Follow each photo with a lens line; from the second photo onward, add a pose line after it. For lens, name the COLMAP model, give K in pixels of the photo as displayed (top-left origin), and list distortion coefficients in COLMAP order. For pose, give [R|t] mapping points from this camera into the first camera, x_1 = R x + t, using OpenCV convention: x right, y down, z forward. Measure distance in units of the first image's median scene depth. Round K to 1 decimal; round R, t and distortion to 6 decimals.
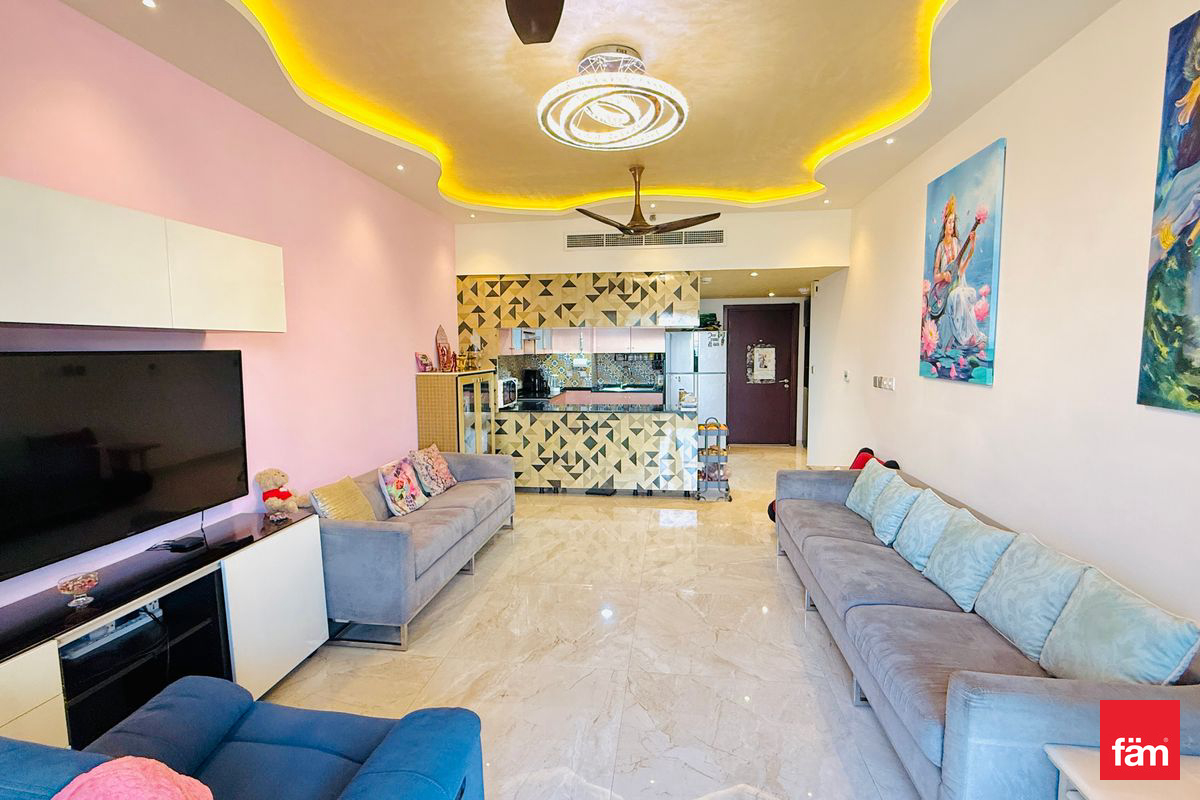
lens RADIAL K [[564.4, 0, 586.8], [0, 564.4, 396.5], [0, 0, 1]] dist [0.000103, -0.001034]
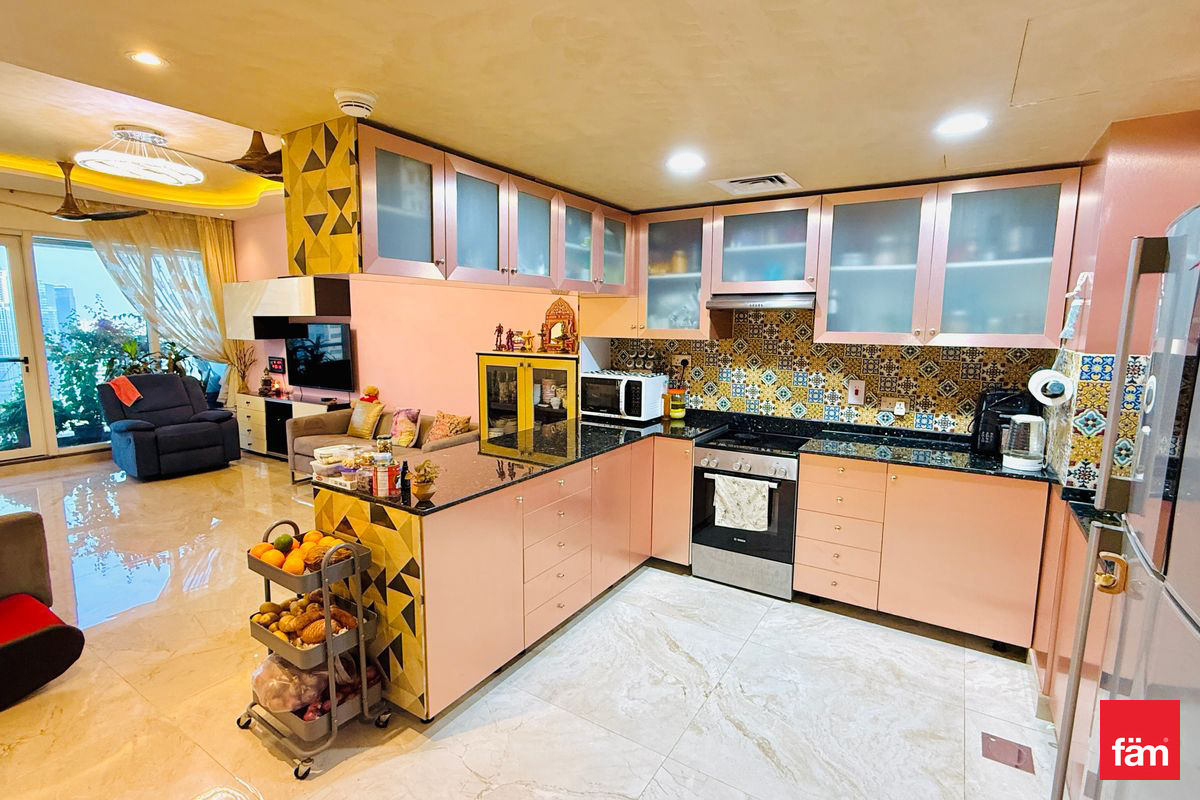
lens RADIAL K [[564.4, 0, 595.5], [0, 564.4, 397.2], [0, 0, 1]] dist [0.000103, -0.001034]
pose [[-0.410253, 0.126063, -0.903217, 0.602144], [-0.080783, 0.981483, 0.173679, -0.155792], [0.908387, 0.144217, -0.392472, 1.678753]]
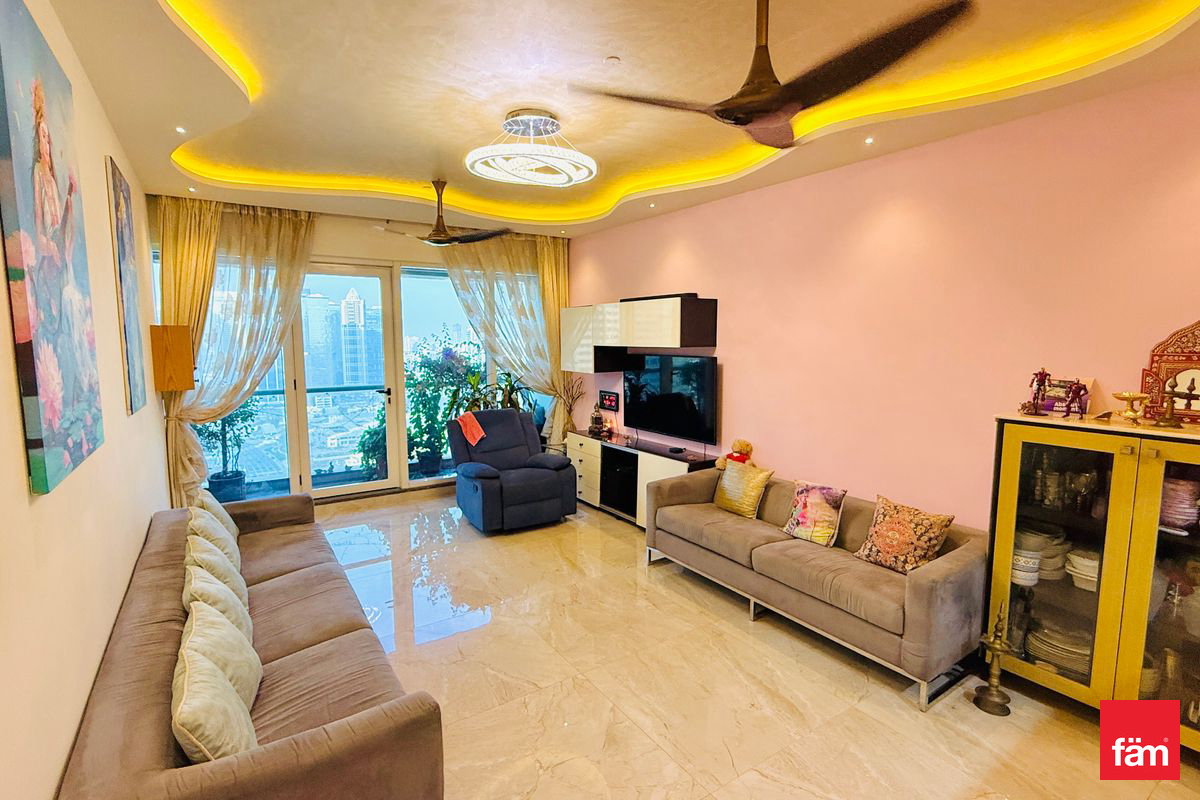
lens RADIAL K [[564.4, 0, 592.4], [0, 564.4, 397.9], [0, 0, 1]] dist [0.000103, -0.001034]
pose [[-0.742937, 0.079840, -0.664583, 0.469116], [-0.052331, 0.982894, 0.176581, -0.143564], [0.667313, 0.165967, -0.726050, 1.215267]]
